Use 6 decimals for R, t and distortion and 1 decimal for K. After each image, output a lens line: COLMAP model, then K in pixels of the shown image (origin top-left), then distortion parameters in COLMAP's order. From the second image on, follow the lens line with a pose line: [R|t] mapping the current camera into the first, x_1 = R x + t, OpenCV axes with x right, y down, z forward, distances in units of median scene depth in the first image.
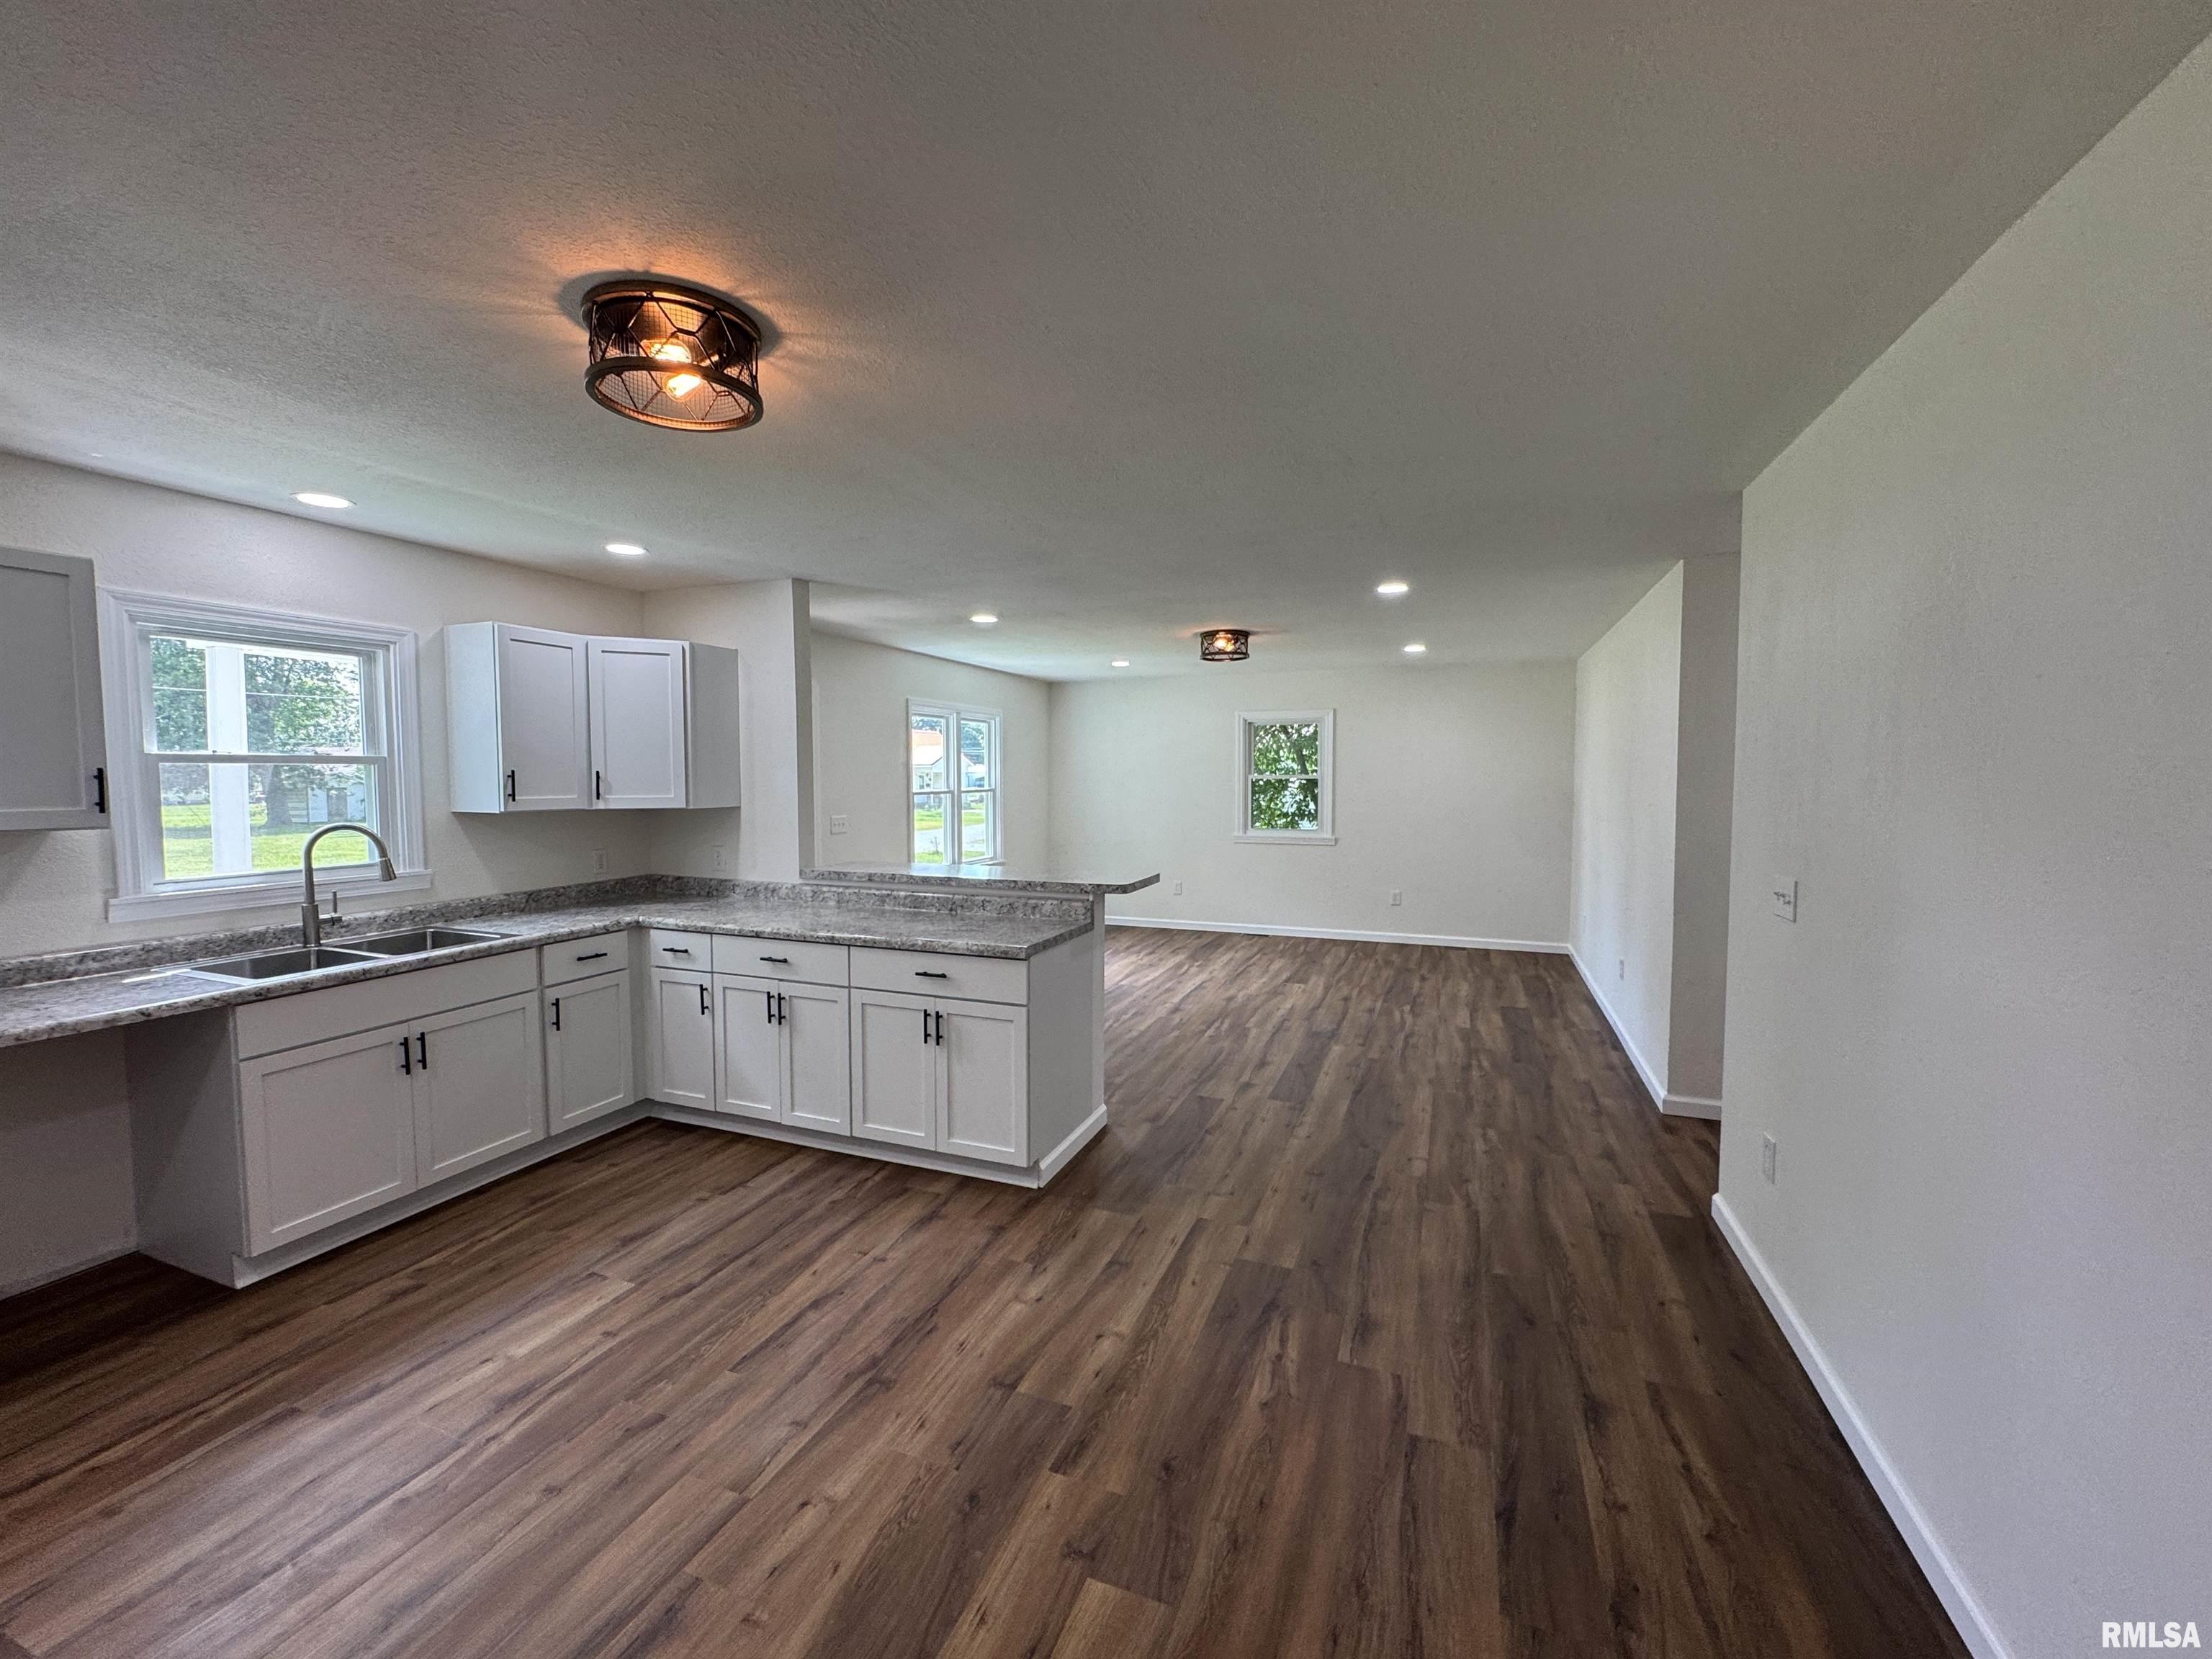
lens RADIAL K [[897.7, 0, 1098.8], [0, 897.7, 824.7], [0, 0, 1]] dist [-0.001288, 0.000066]
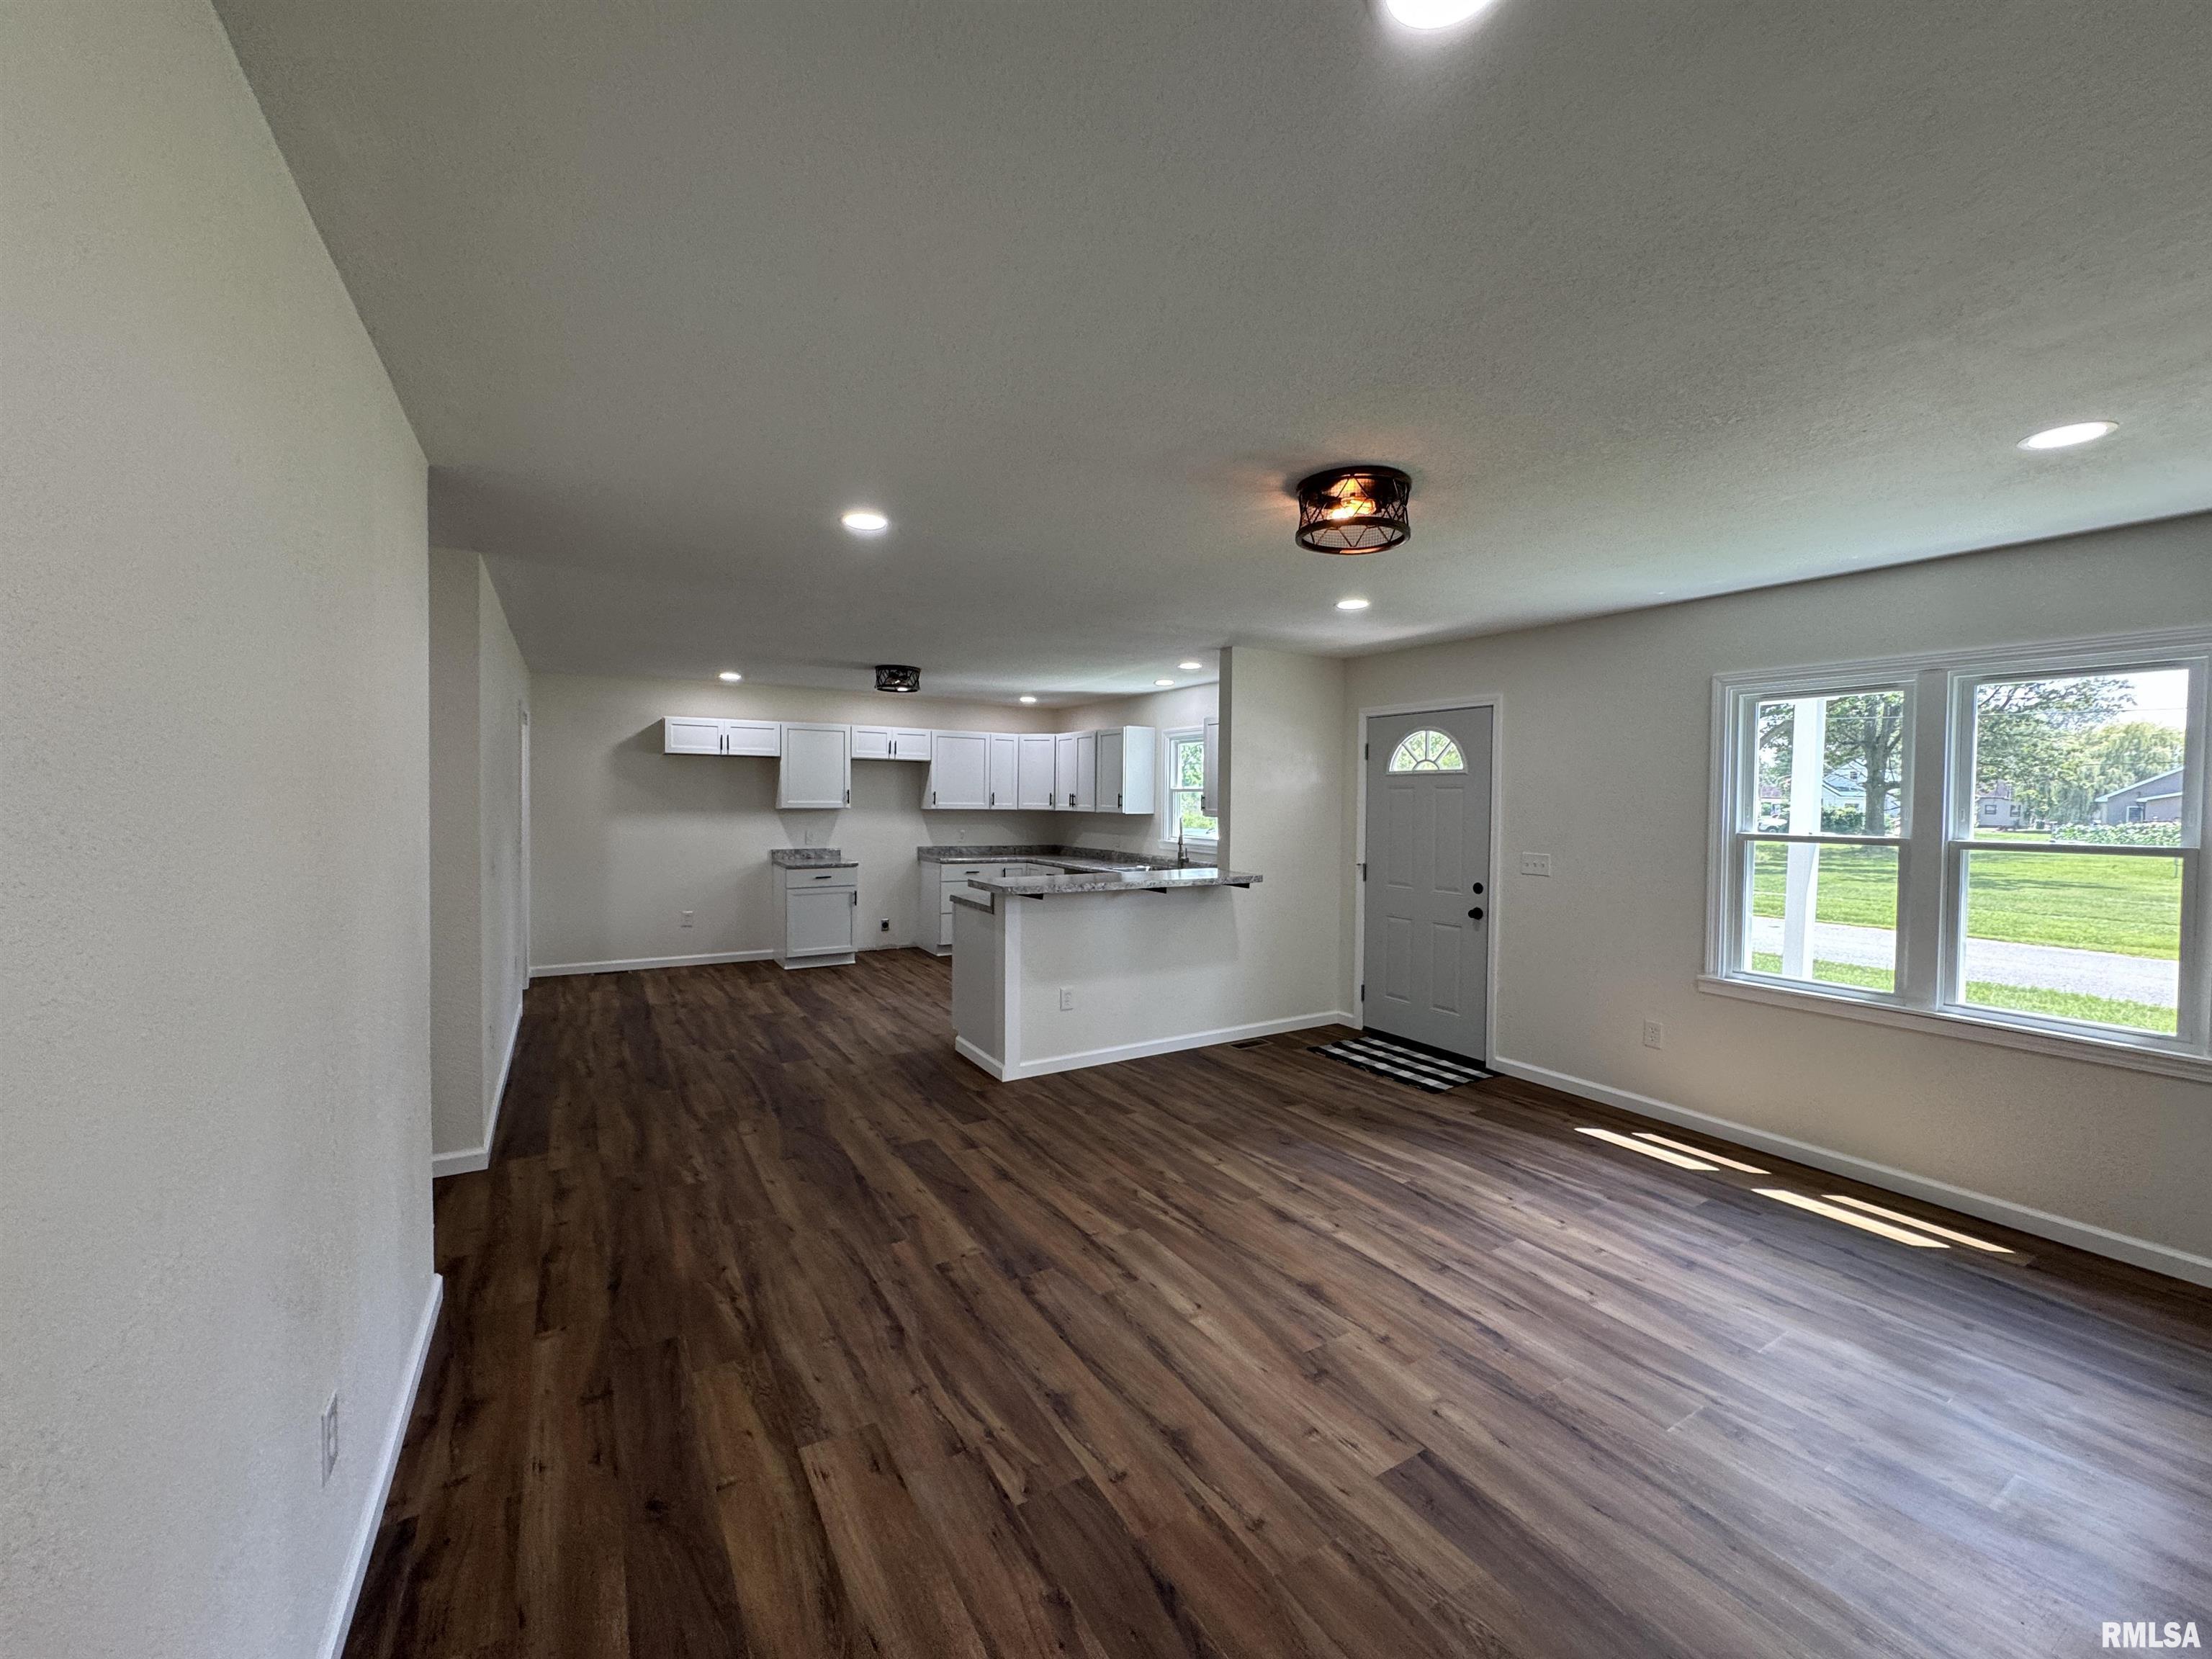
lens RADIAL K [[884.1, 0, 1101.3], [0, 884.1, 824.5], [0, 0, 1]] dist [-0.001164, 0.000407]
pose [[-0.609541, 0.018238, -0.792545, 1.049447], [-0.056396, 0.996205, 0.066298, -0.120620], [0.790746, 0.085108, -0.606199, 2.180474]]
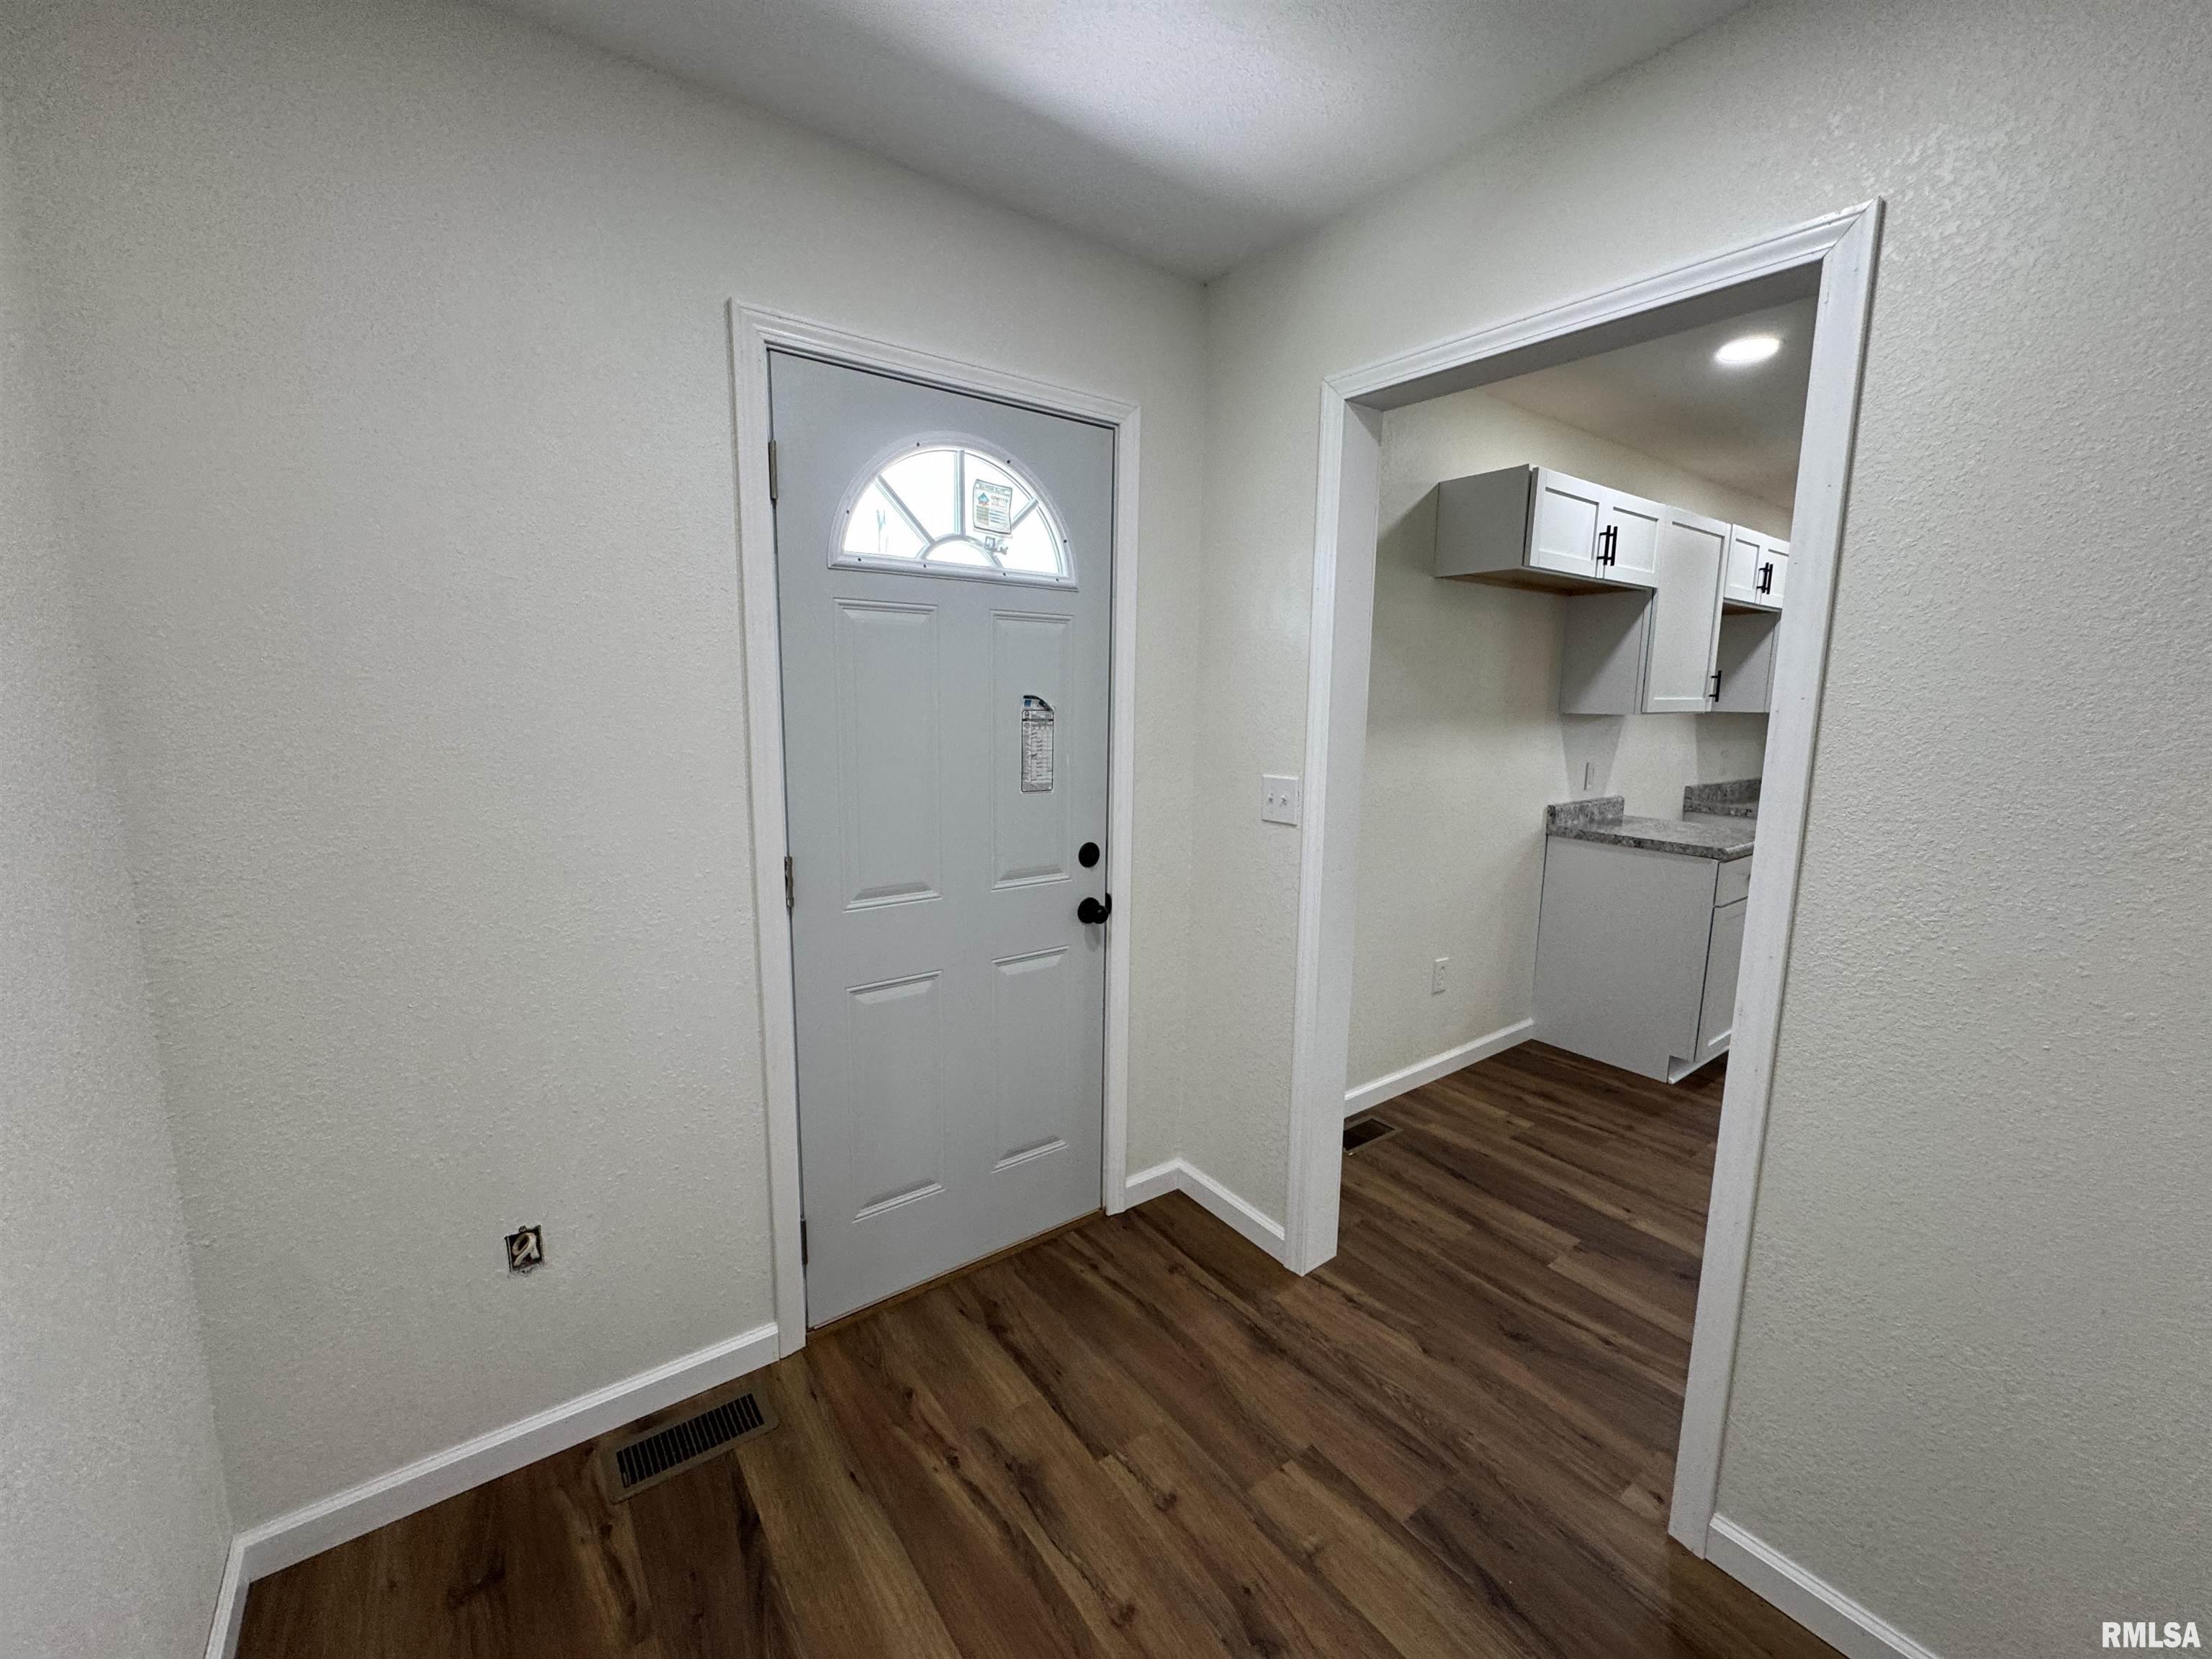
lens RADIAL K [[892.7, 0, 1105.9], [0, 892.7, 826.9], [0, 0, 1]] dist [-0.001044, 0.000069]
pose [[-0.523155, 0.129119, -0.842400, 0.895929], [-0.059360, 0.980535, 0.187156, 0.014195], [0.850168, 0.147916, -0.505307, 0.064803]]
